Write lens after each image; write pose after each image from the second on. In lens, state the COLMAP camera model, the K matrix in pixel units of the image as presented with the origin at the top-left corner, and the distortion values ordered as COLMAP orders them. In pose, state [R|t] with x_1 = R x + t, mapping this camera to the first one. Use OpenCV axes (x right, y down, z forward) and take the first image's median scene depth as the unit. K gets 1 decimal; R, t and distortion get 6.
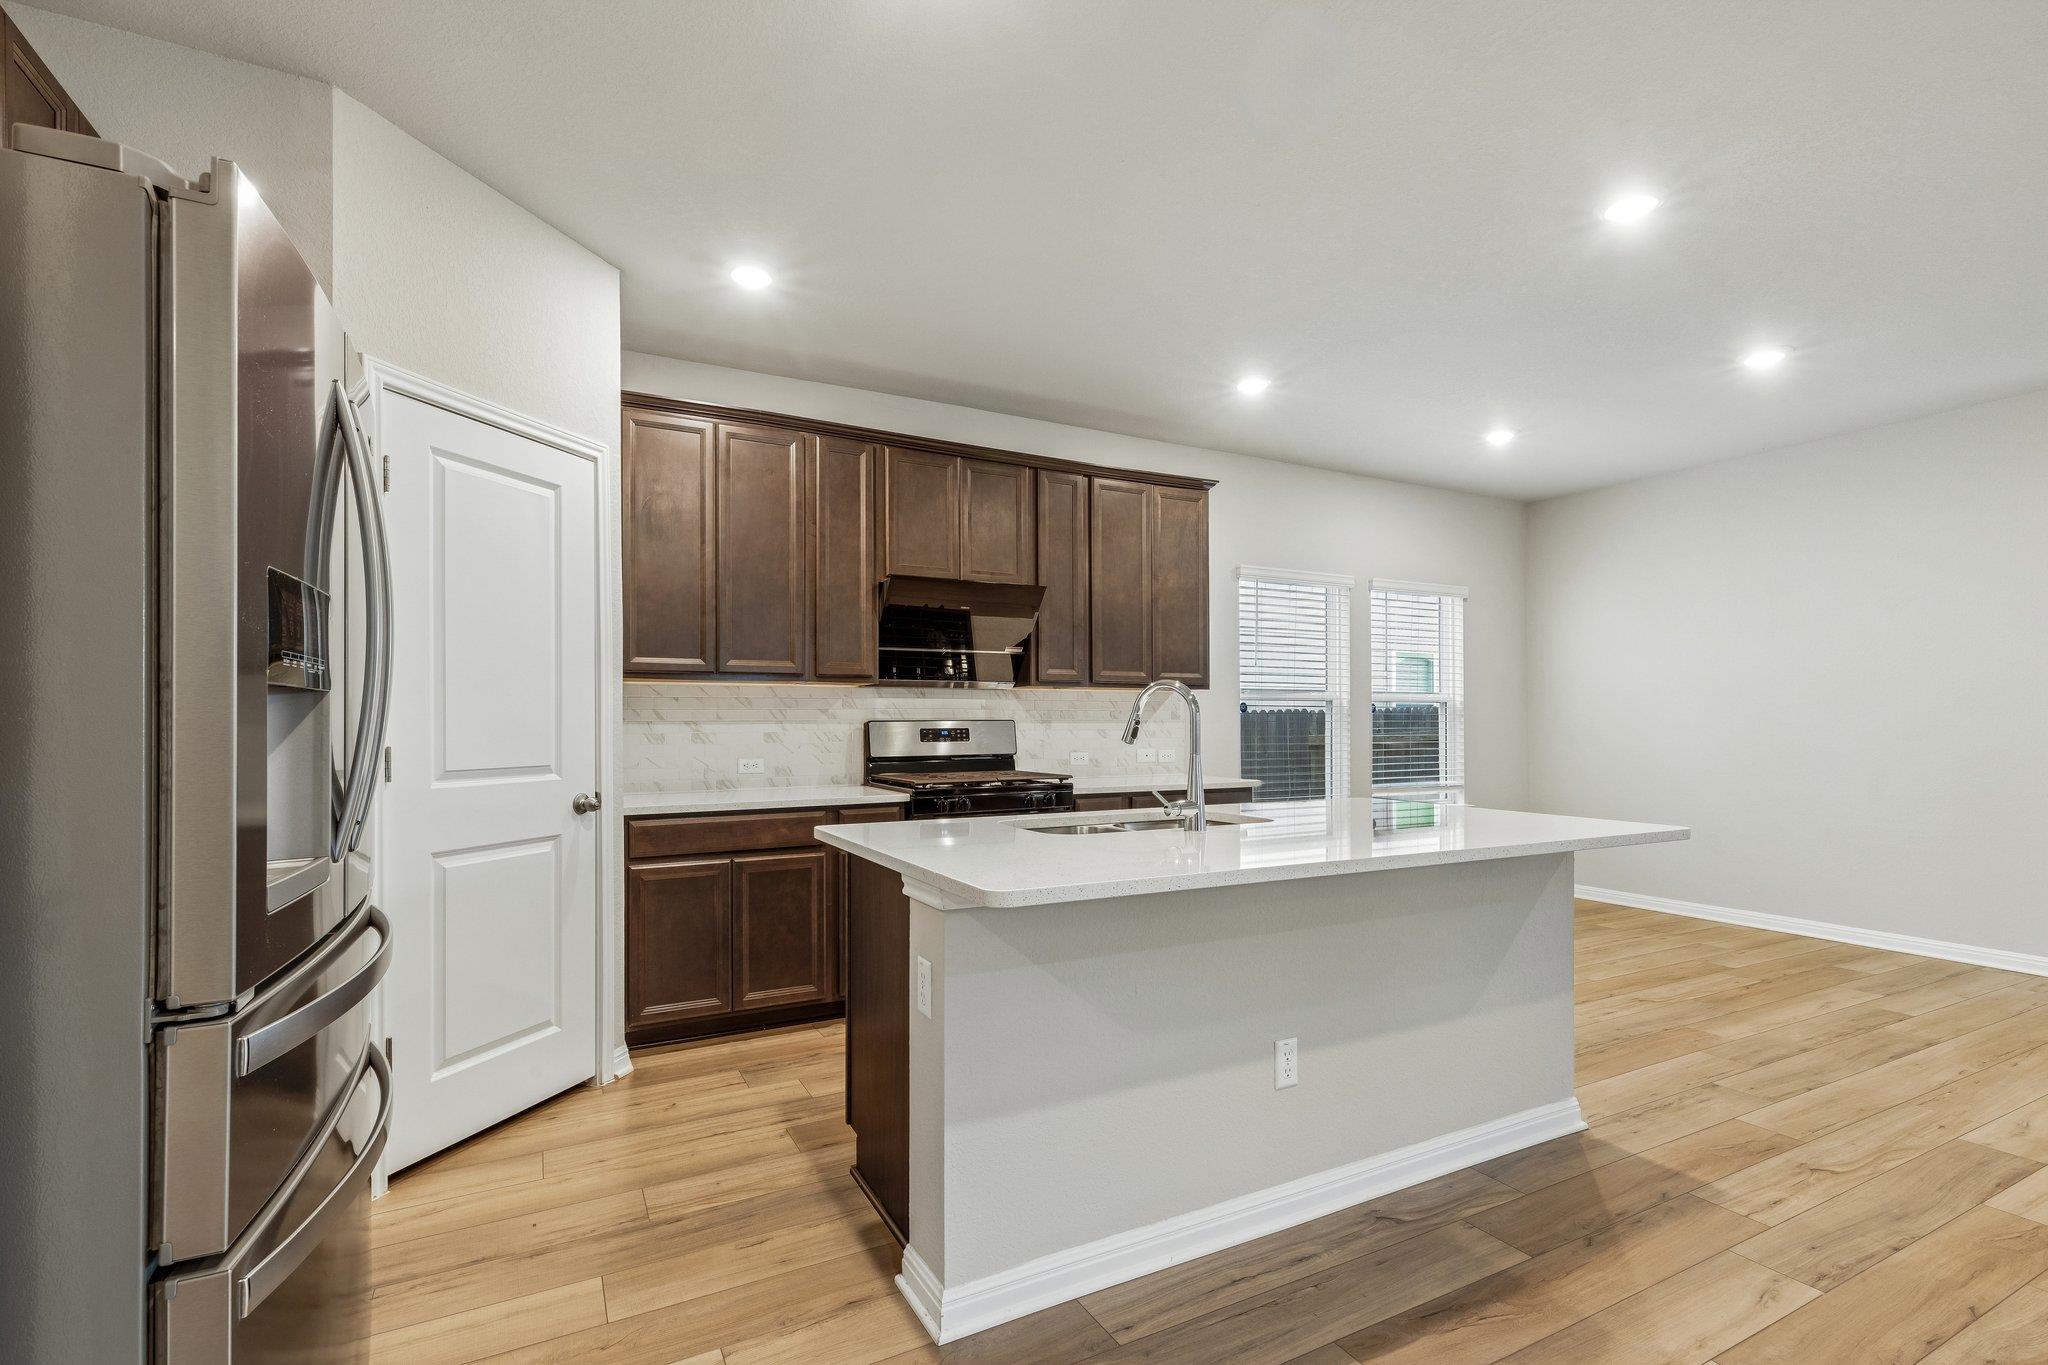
lens RADIAL K [[925.5, 0, 1022.5], [0, 925.5, 716.8], [0, 0, 1]] dist [0.005765, -0.001222]
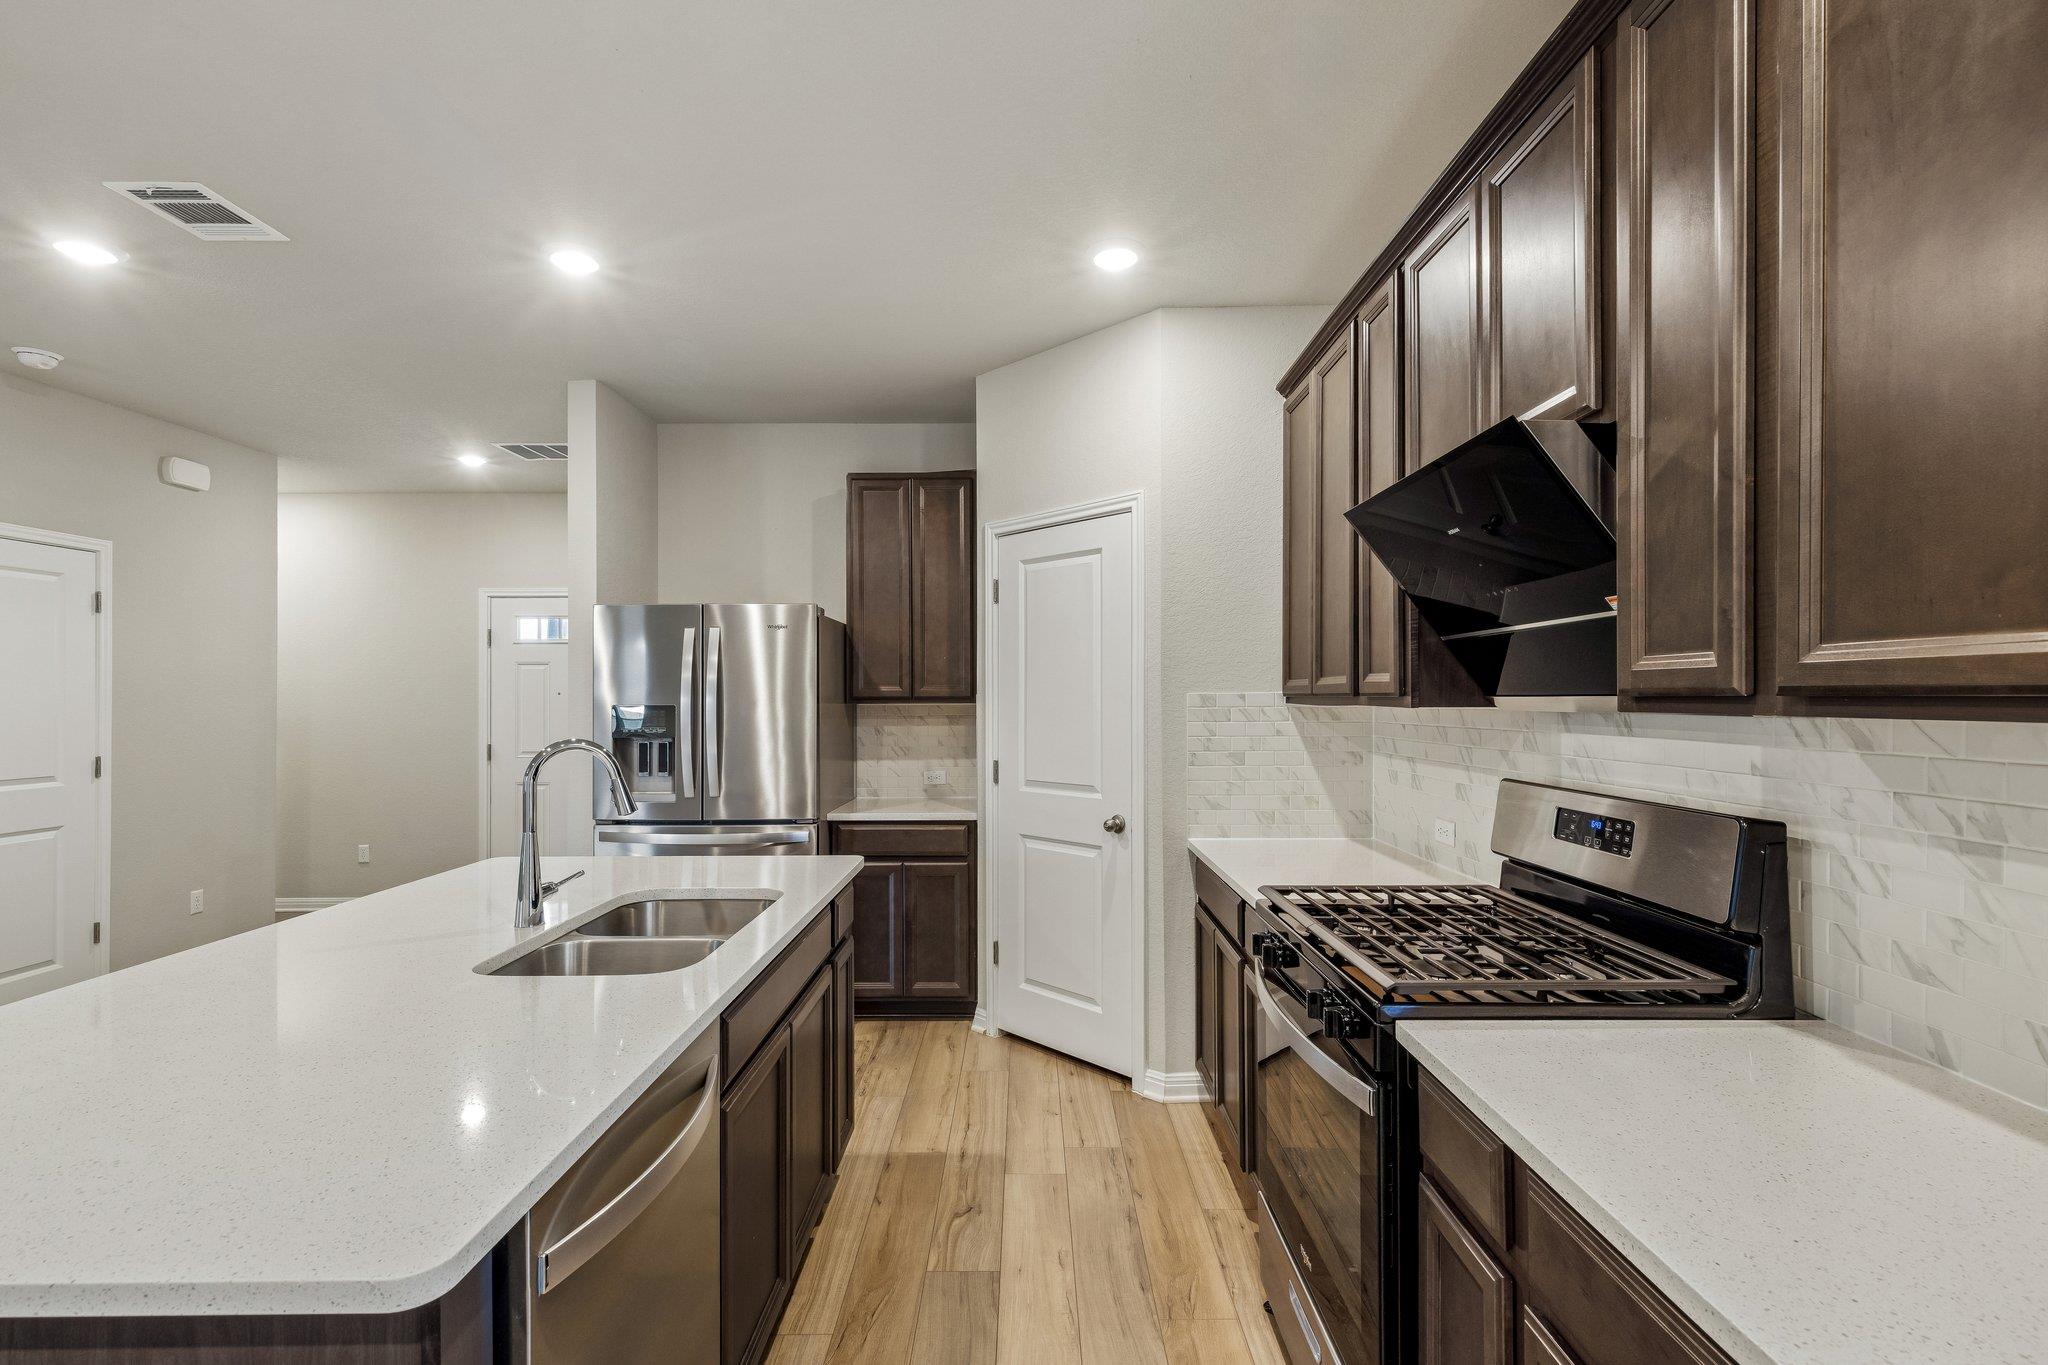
lens RADIAL K [[940.4, 0, 1030.7], [0, 940.4, 689.2], [0, 0, 1]] dist [0.003218, 0.000044]
pose [[-0.462342, -0.004457, -0.886691, 0.442323], [0.008531, 0.999919, -0.009474, -0.044991], [0.886661, -0.011944, -0.462266, 1.092038]]
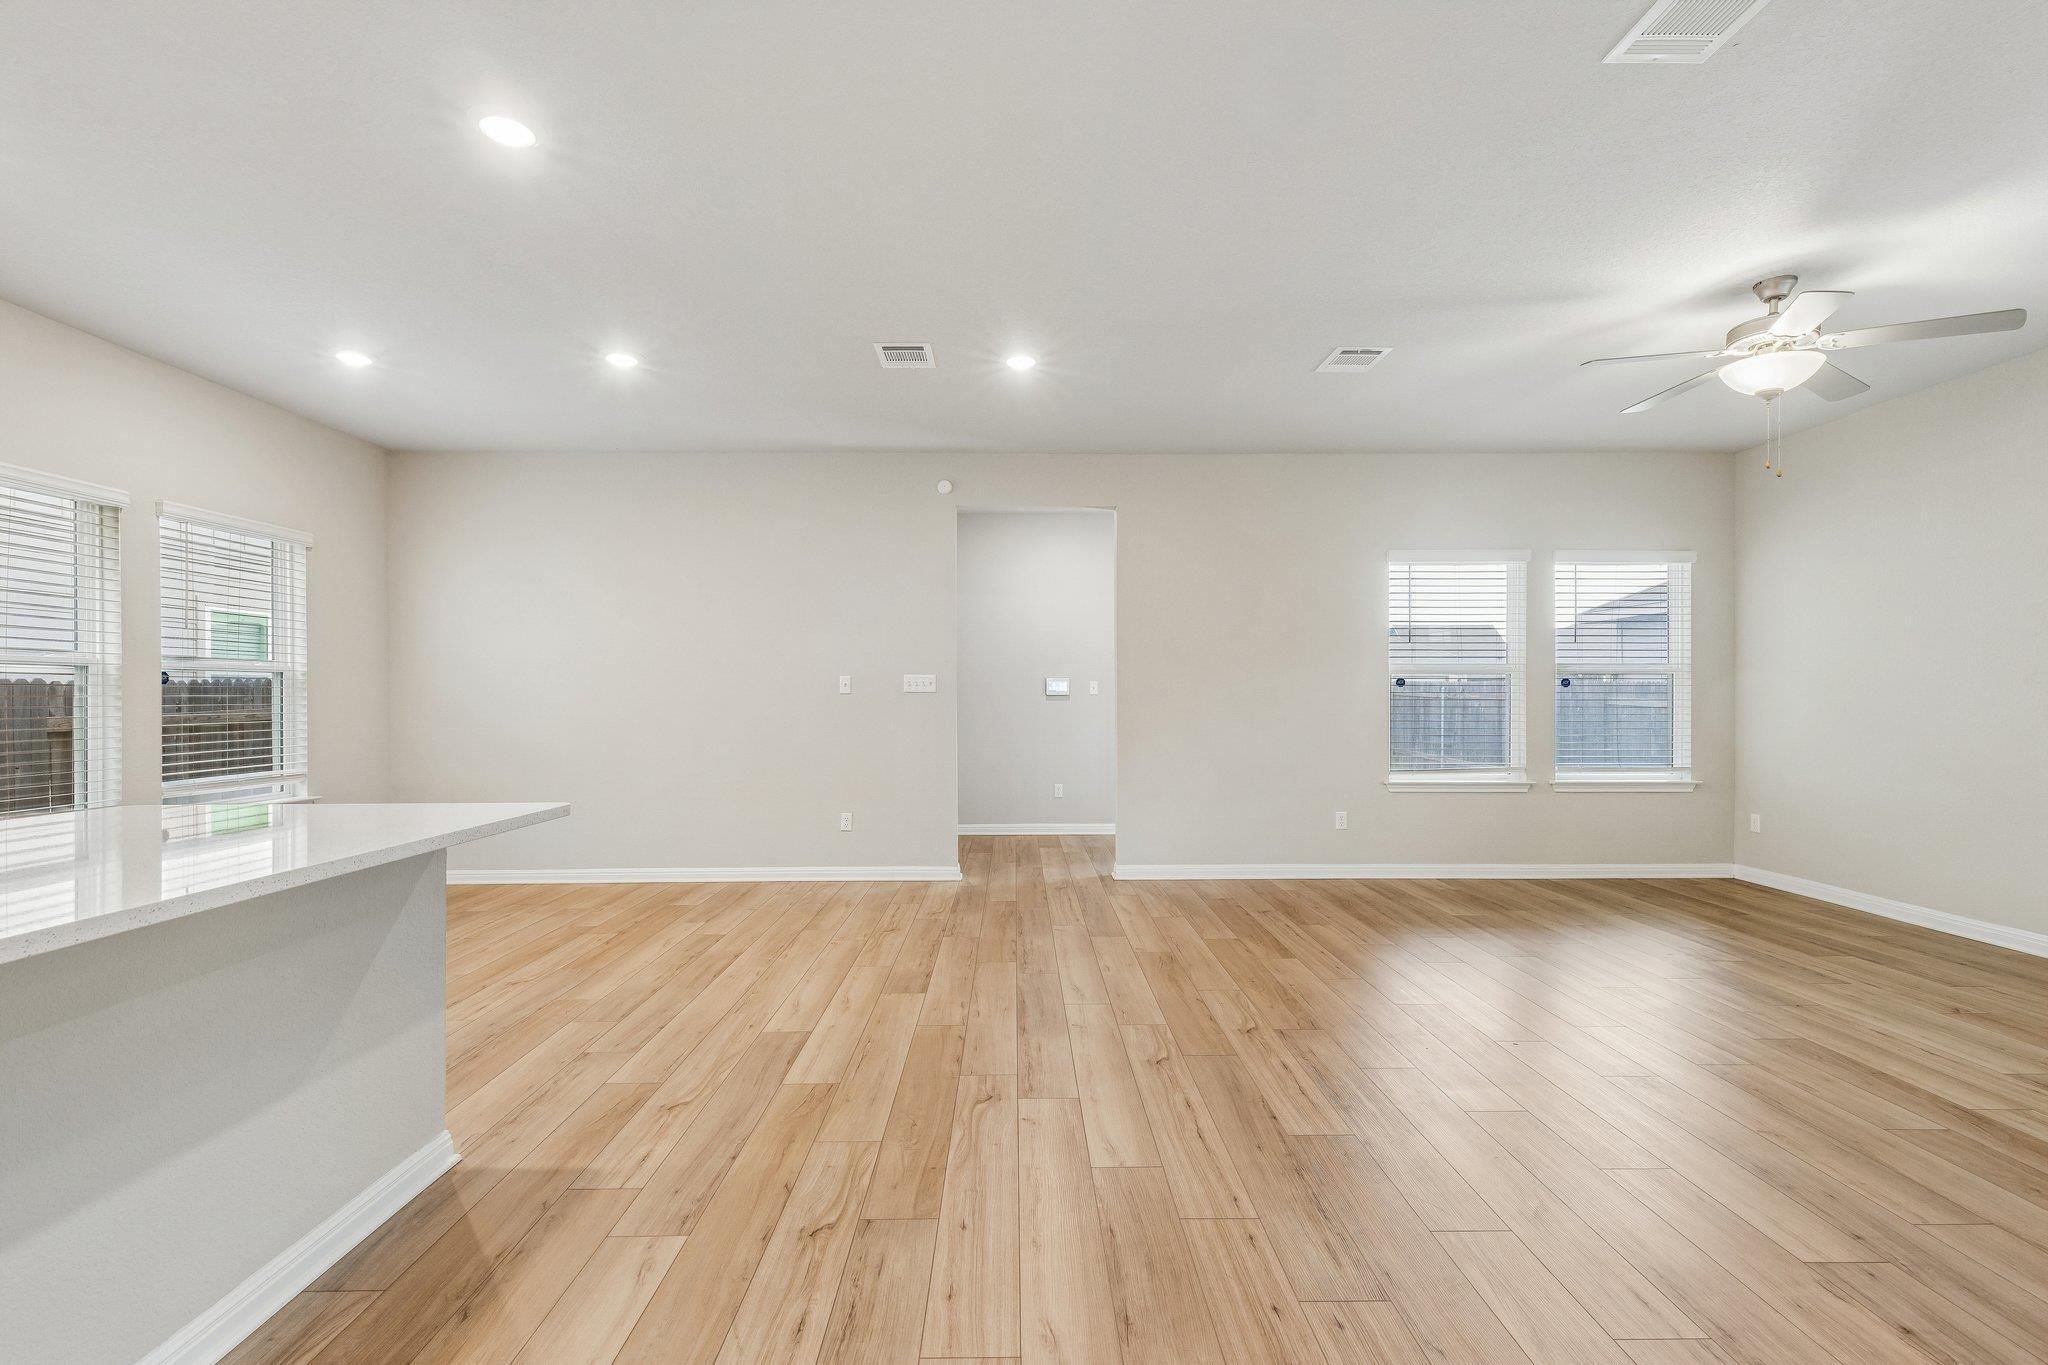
lens RADIAL K [[918.5, 0, 1024.9], [0, 918.5, 697.3], [0, 0, 1]] dist [0.004131, -0.000254]
pose [[0.451667, -0.001923, 0.892185, 0.054170], [-0.001190, 0.999995, 0.002758, 0.004683], [-0.892186, -0.002308, 0.451662, 0.096225]]
